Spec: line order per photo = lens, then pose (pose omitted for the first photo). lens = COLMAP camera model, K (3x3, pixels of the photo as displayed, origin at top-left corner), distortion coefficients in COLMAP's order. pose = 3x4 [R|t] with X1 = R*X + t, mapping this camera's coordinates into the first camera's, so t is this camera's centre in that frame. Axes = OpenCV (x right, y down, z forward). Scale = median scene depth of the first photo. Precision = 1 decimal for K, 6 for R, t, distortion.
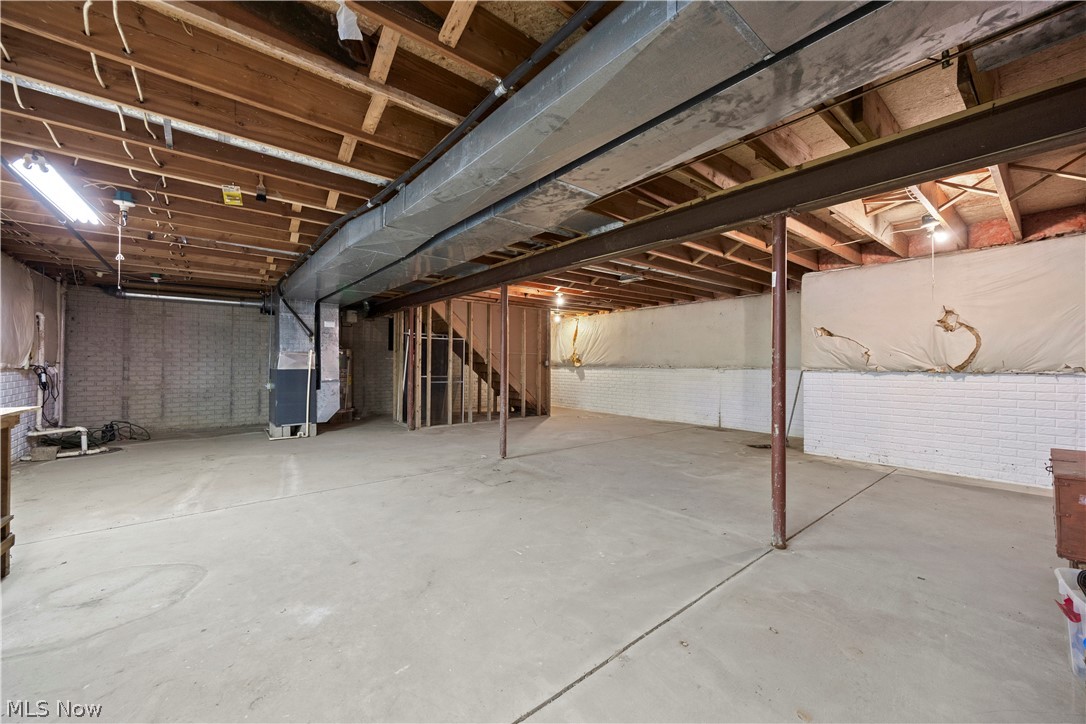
lens RADIAL K [[433.4, 0, 541.3], [0, 433.4, 364.7], [0, 0, 1]] dist [-0.000178, 0.001053]
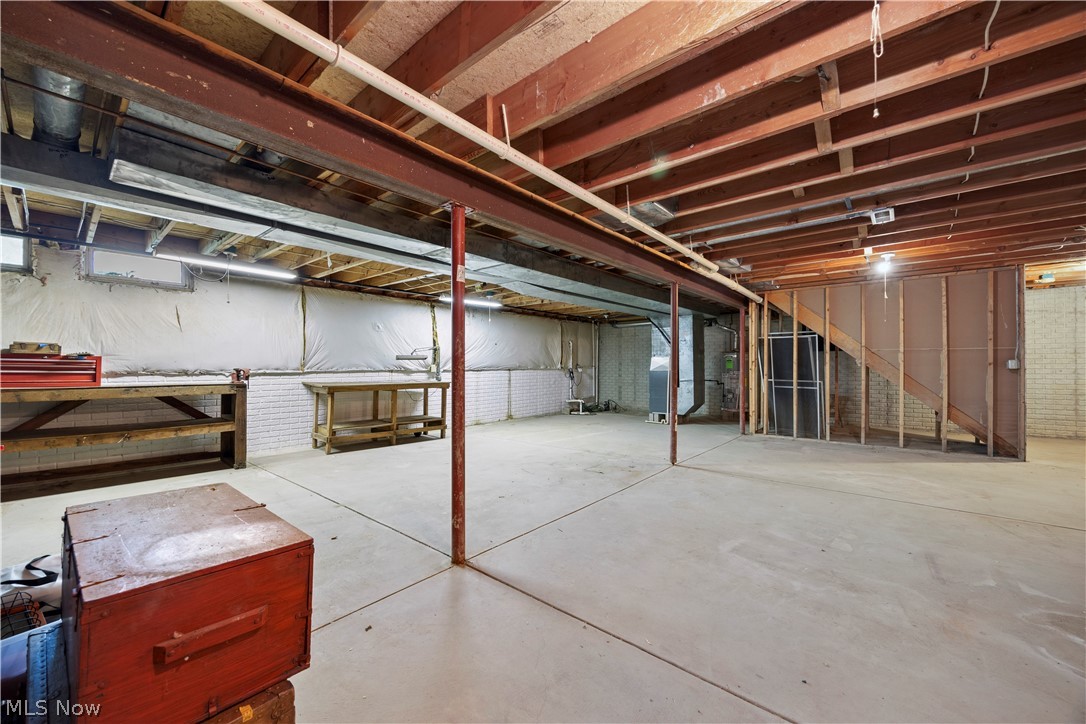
lens RADIAL K [[433.4, 0, 535.5], [0, 433.4, 358.8], [0, 0, 1]] dist [-0.000178, 0.001053]
pose [[0.132153, -0.020670, -0.991014, 0.728825], [-0.001878, 0.999776, -0.021103, 0.003402], [0.991228, 0.004650, 0.132085, 0.506285]]
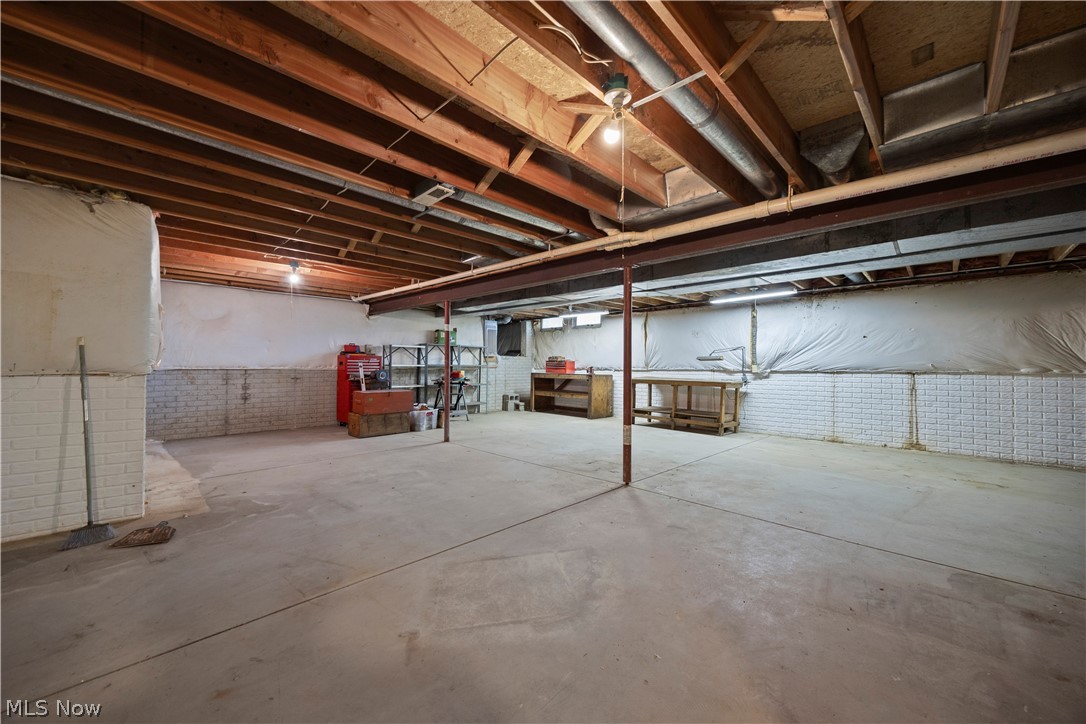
lens RADIAL K [[433.4, 0, 537.7], [0, 433.4, 363.9], [0, 0, 1]] dist [-0.000178, 0.001053]
pose [[-0.999750, -0.010639, -0.019643, 0.078242], [-0.010645, 0.999943, 0.000178, -0.002069], [0.019640, 0.000387, -0.999807, 1.588531]]
